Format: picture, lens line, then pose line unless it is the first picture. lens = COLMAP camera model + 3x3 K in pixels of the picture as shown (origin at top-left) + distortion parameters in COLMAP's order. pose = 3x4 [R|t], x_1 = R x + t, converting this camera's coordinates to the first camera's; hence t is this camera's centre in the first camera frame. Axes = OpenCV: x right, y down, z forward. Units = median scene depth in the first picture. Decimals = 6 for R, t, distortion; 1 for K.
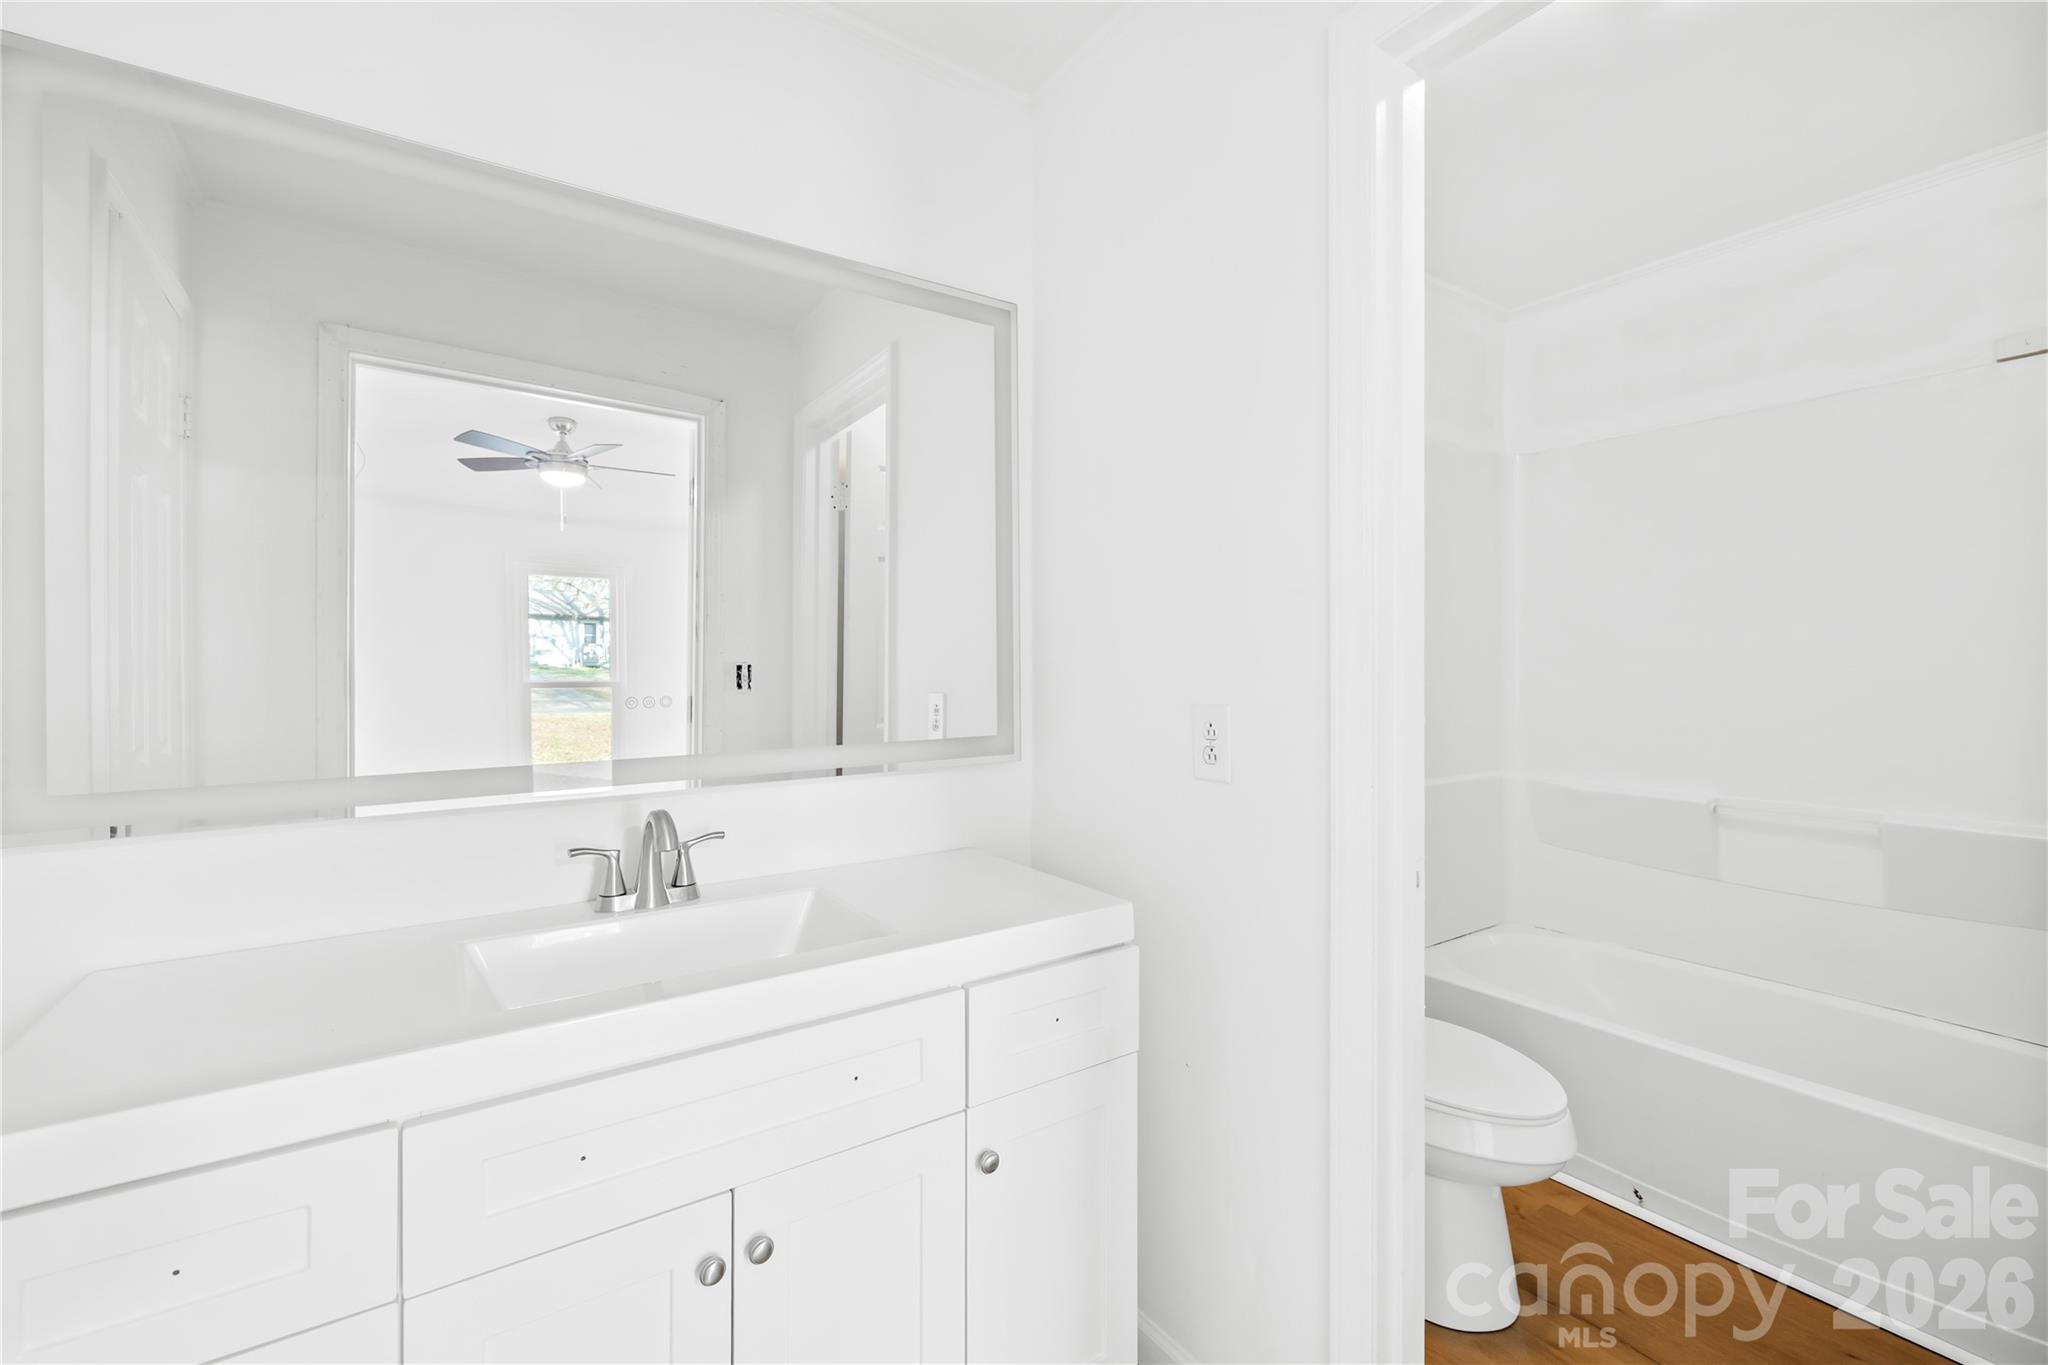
lens RADIAL K [[876.0, 0, 1026.6], [0, 876.0, 649.7], [0, 0, 1]] dist [0.002014, 0.000281]
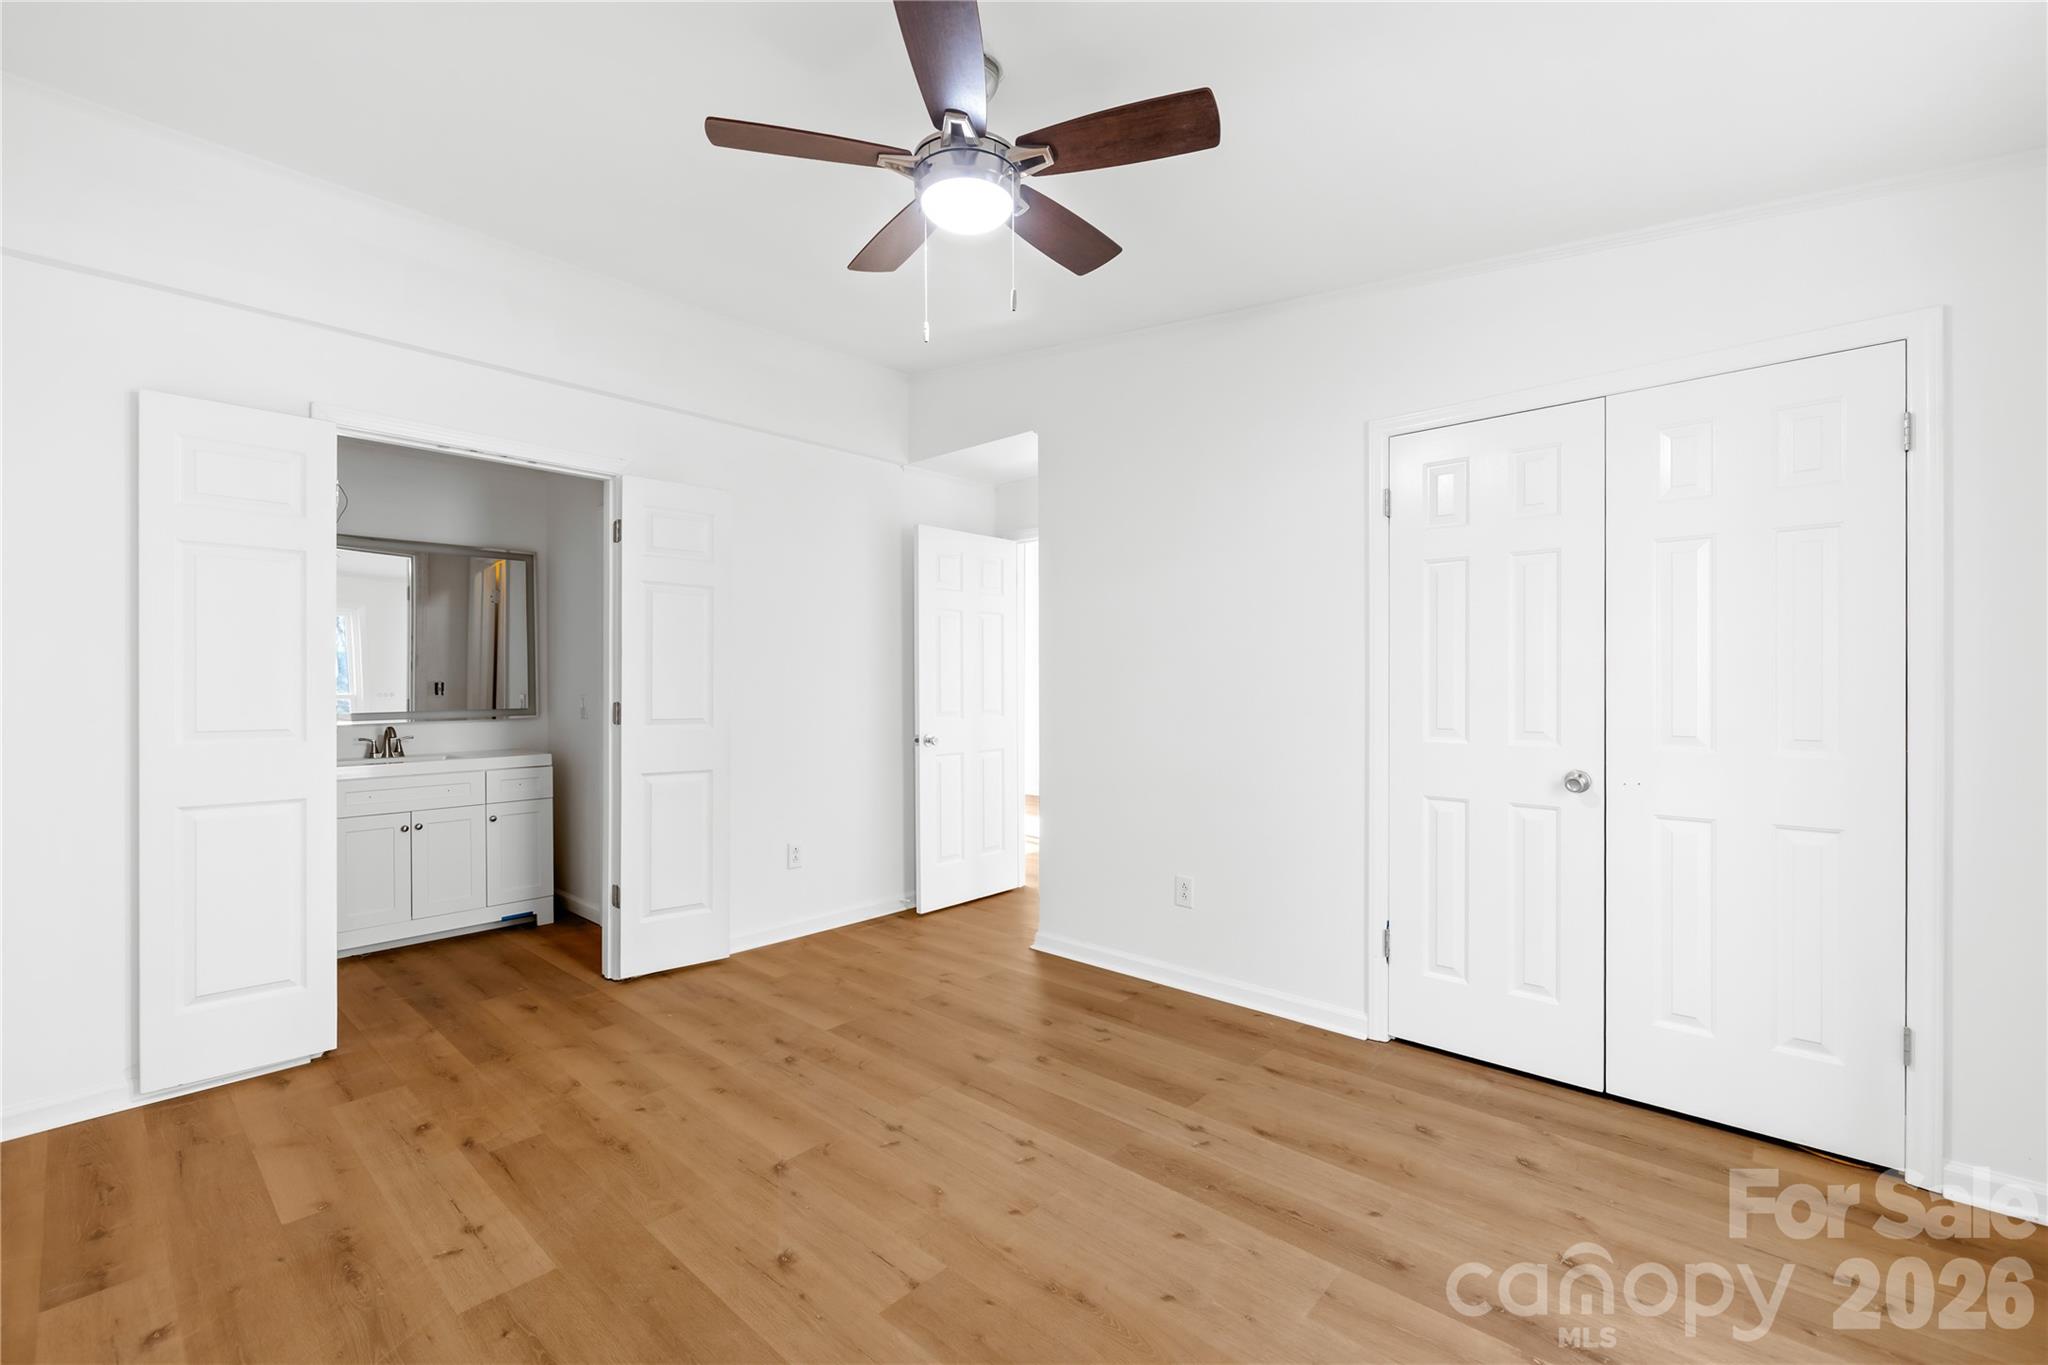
lens RADIAL K [[862.1, 0, 1019.8], [0, 862.1, 671.9], [0, 0, 1]] dist [0.001185, 0.000644]
pose [[0.972598, 0.001471, 0.232487, 1.081680], [-0.002427, 0.999990, 0.003826, -0.038666], [-0.232479, -0.004285, 0.972592, -2.589411]]
